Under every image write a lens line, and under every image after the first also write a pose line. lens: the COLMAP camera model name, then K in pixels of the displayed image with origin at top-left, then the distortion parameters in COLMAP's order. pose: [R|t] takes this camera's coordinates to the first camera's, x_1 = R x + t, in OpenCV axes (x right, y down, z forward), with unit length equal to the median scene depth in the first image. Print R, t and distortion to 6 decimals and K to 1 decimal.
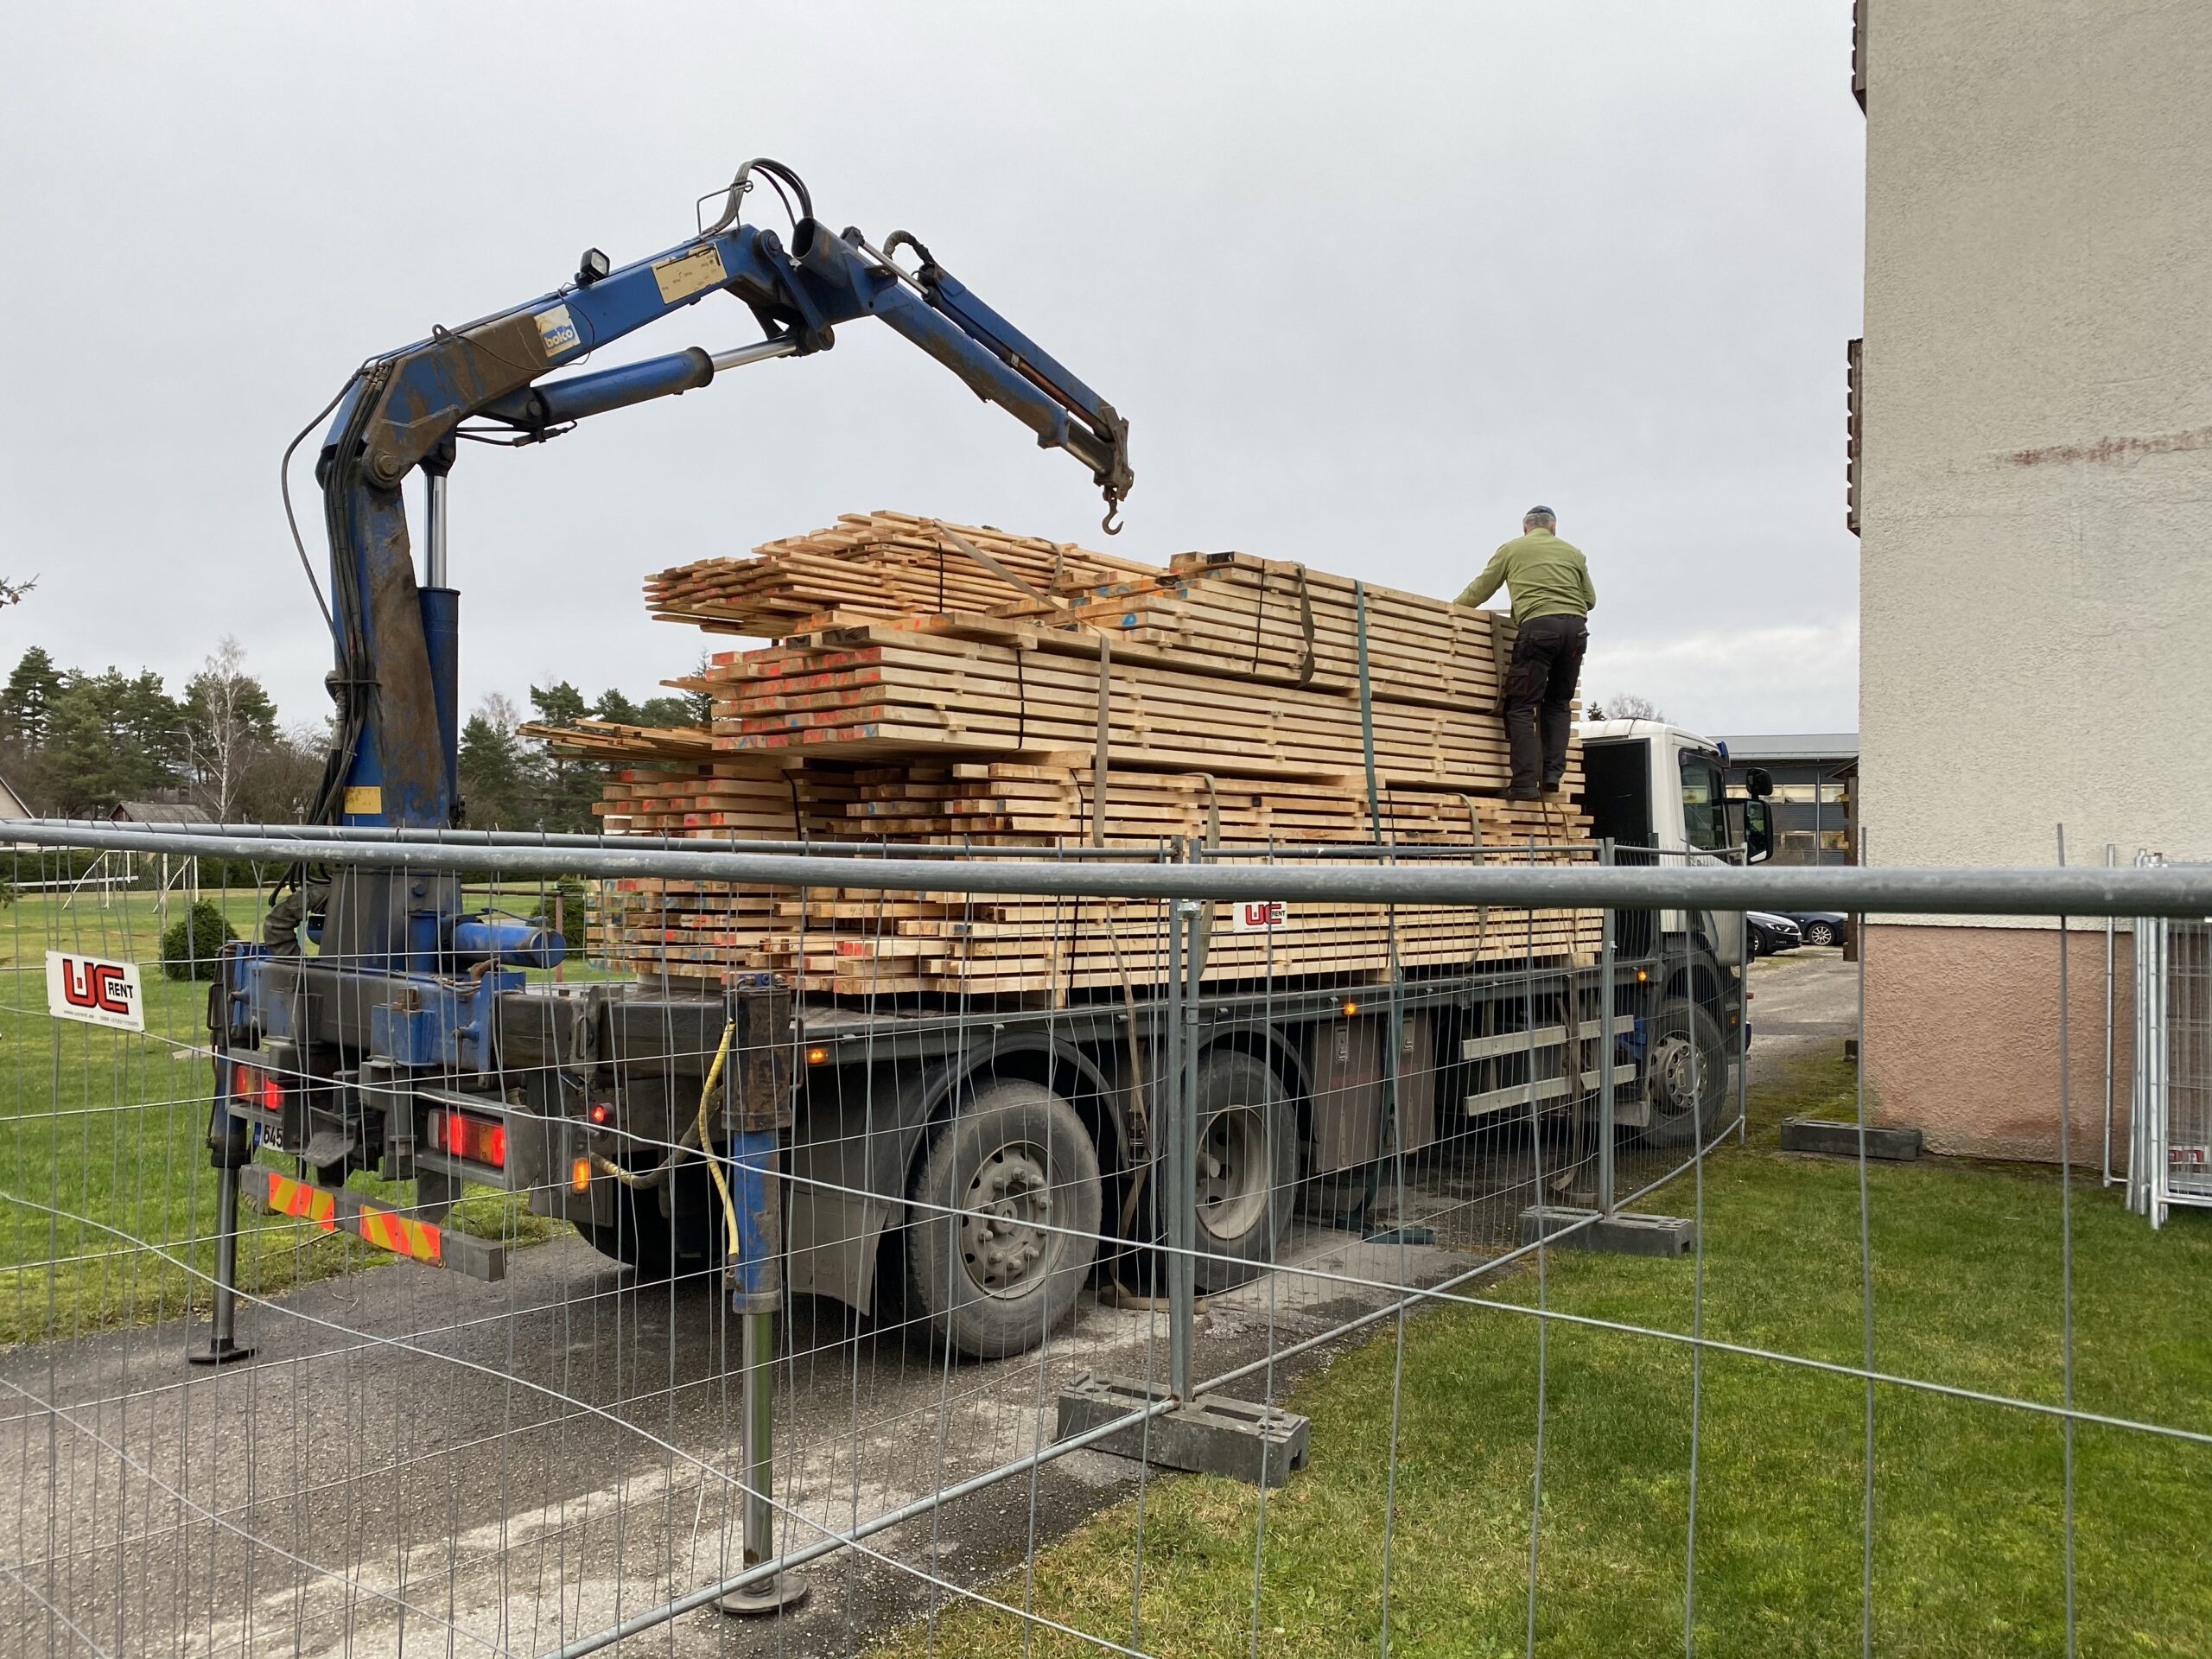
lens RADIAL K [[1687.2, 0, 1105.0], [0, 1687.2, 842.3], [0, 0, 1]] dist [0.024437, -0.001190]
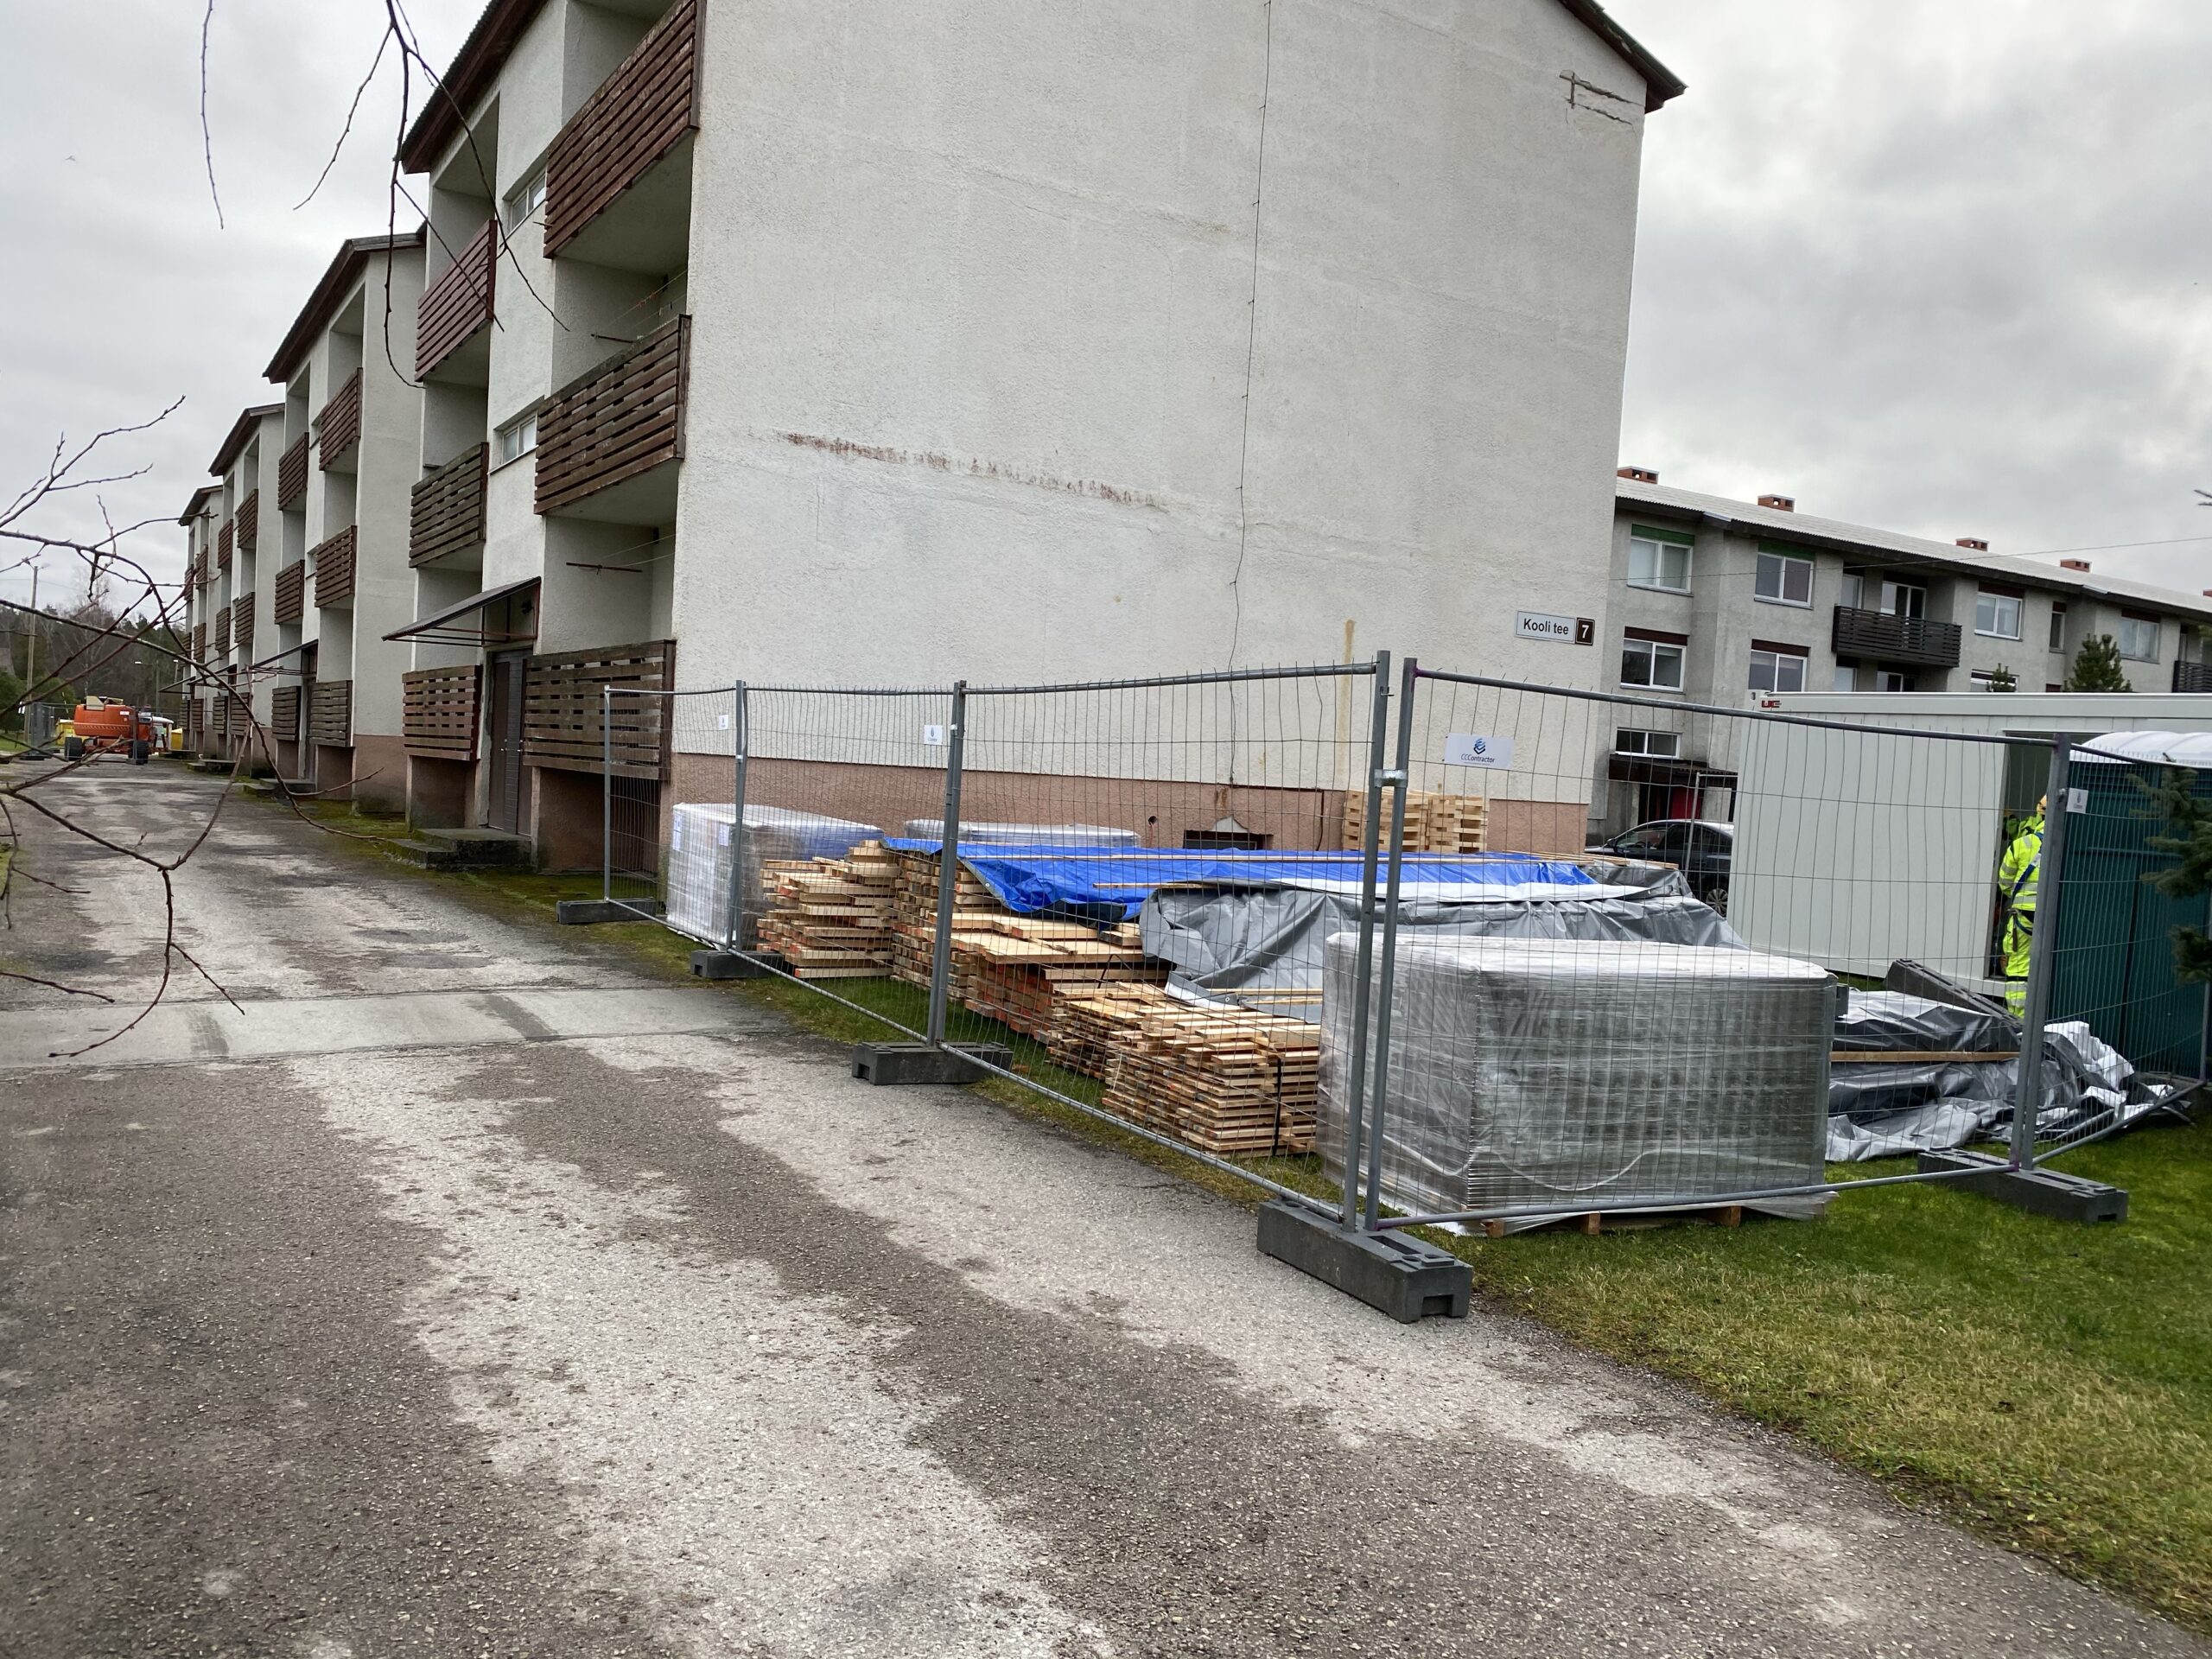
lens RADIAL K [[1661.2, 0, 1106.0], [0, 1661.2, 829.5], [0, 0, 1]] dist [0.169207, -0.339328]
pose [[0.421679, -0.017961, 0.906567, -0.681300], [-0.059380, 0.997111, 0.047374, 0.026845], [-0.904799, -0.073808, 0.419394, 0.122688]]
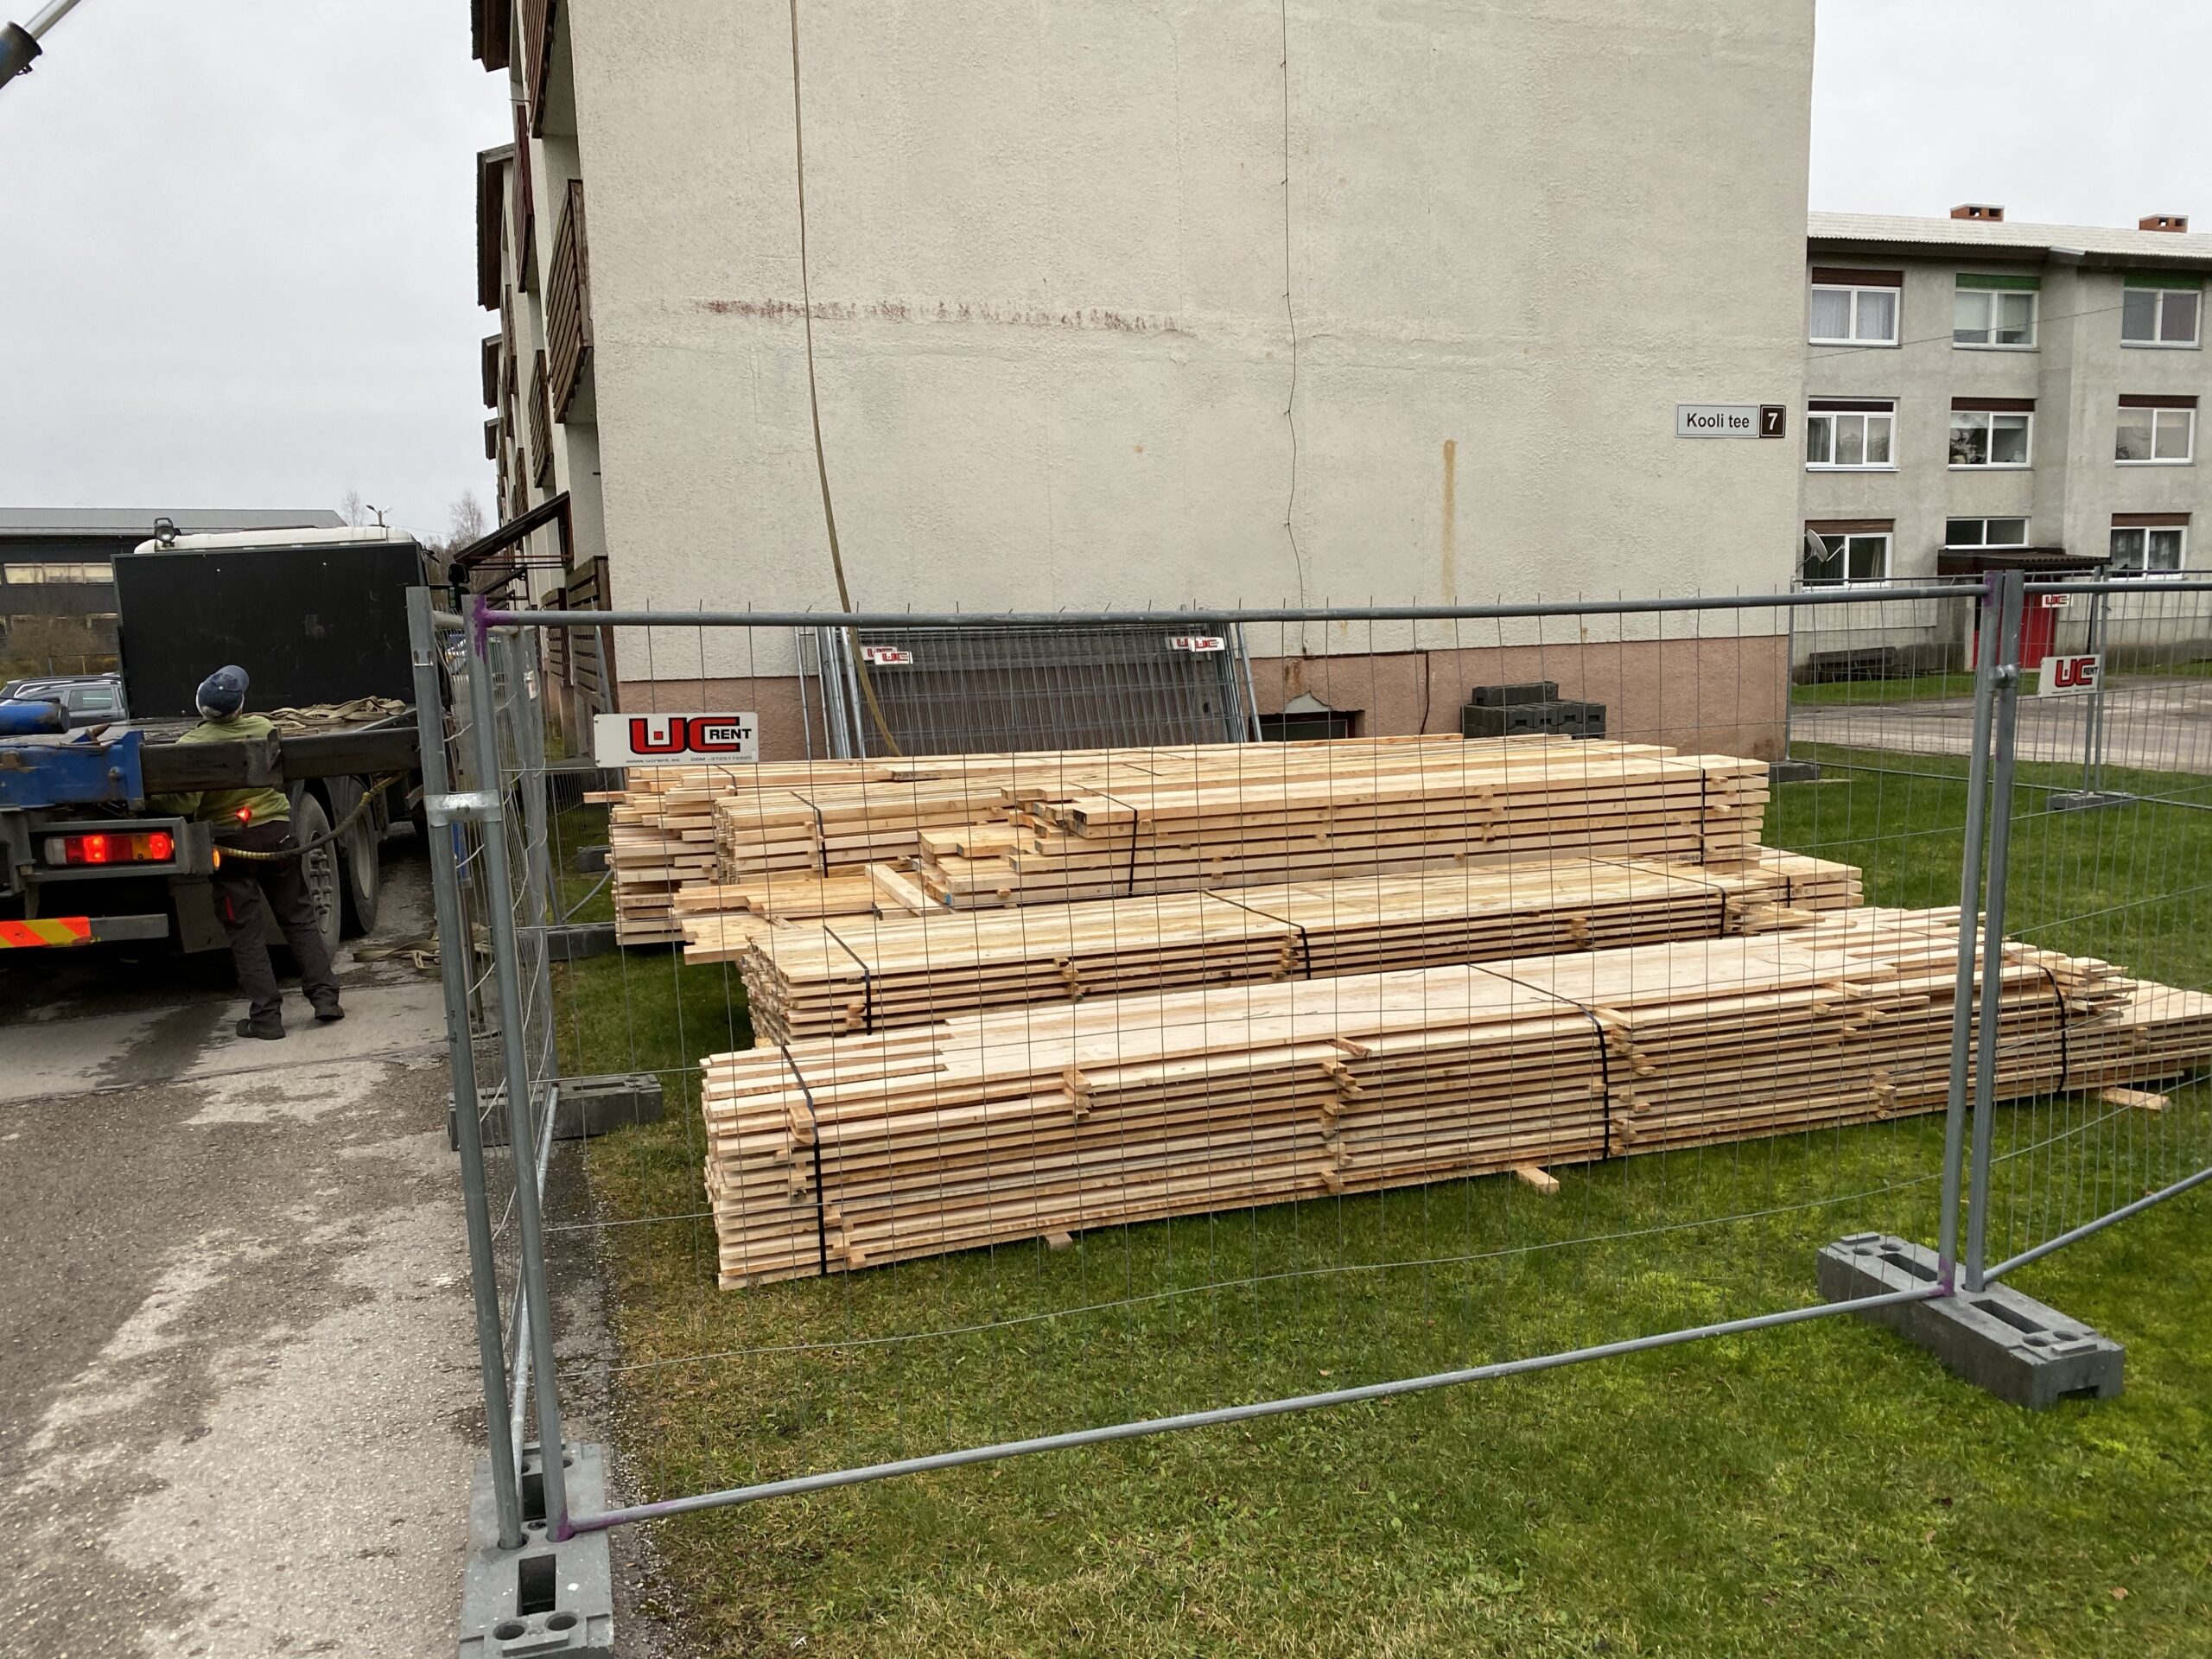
lens RADIAL K [[1687.2, 0, 1105.0], [0, 1687.2, 842.3], [0, 0, 1]] dist [0.024437, -0.001190]
pose [[0.594463, -0.135343, 0.792651, -0.352219], [0.032555, 0.988976, 0.144450, -0.002942], [-0.803464, -0.060066, 0.592316, -0.010470]]
